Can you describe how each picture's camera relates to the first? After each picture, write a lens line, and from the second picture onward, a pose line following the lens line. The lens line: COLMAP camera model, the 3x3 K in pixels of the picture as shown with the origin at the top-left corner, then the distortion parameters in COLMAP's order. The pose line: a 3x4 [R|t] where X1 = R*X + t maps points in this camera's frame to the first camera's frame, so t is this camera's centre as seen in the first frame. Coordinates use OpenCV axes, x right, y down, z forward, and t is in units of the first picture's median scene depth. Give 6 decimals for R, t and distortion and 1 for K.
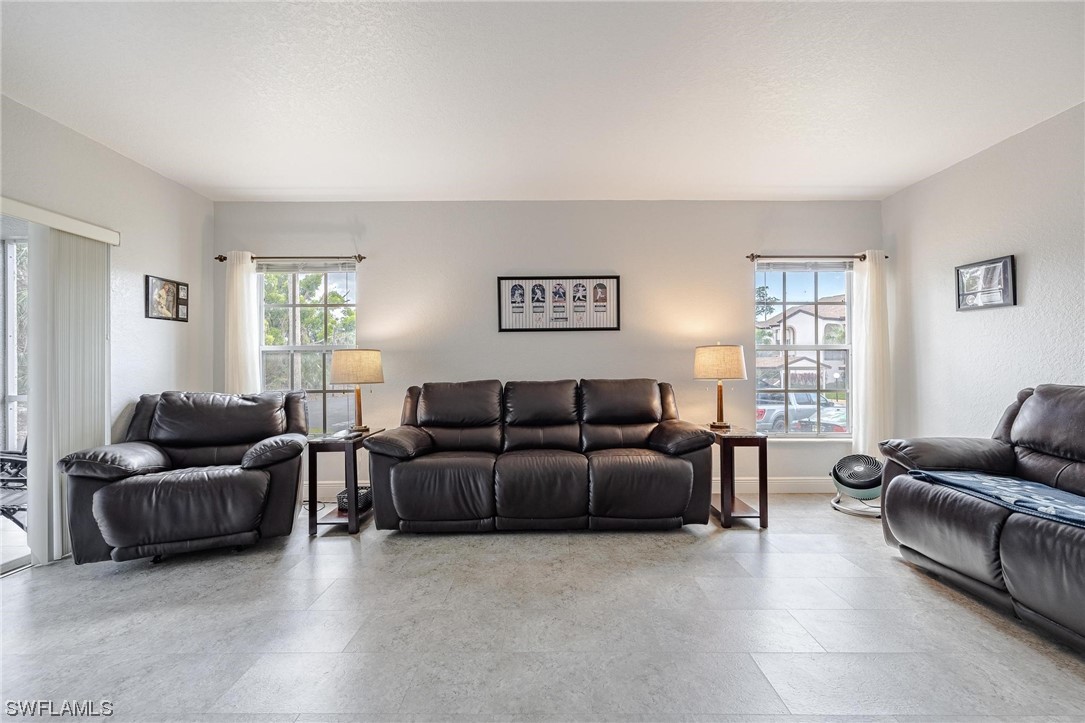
lens RADIAL K [[454.3, 0, 537.0], [0, 454.3, 365.4], [0, 0, 1]] dist [-0.001366, 0.000036]
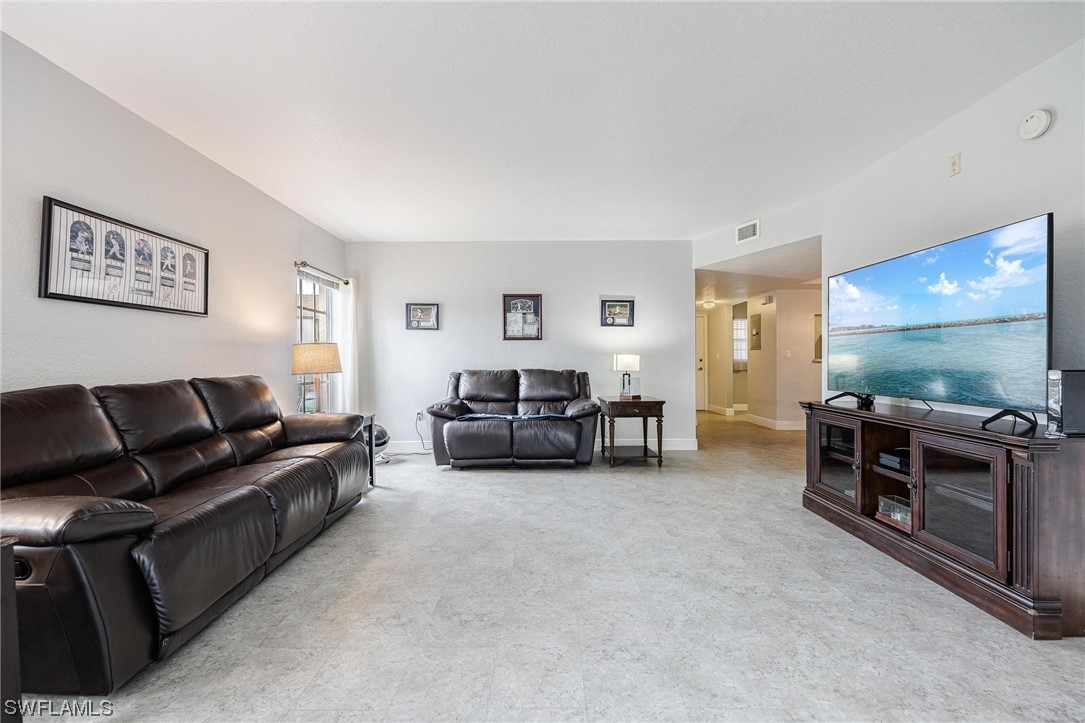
lens RADIAL K [[477.8, 0, 533.6], [0, 477.8, 357.8], [0, 0, 1]] dist [0.010070, 0.000081]
pose [[-0.004067, 0.013827, 0.999896, -0.671630], [0.011365, 0.999840, -0.013780, 0.013416], [-0.999927, 0.011308, -0.004224, 0.422624]]
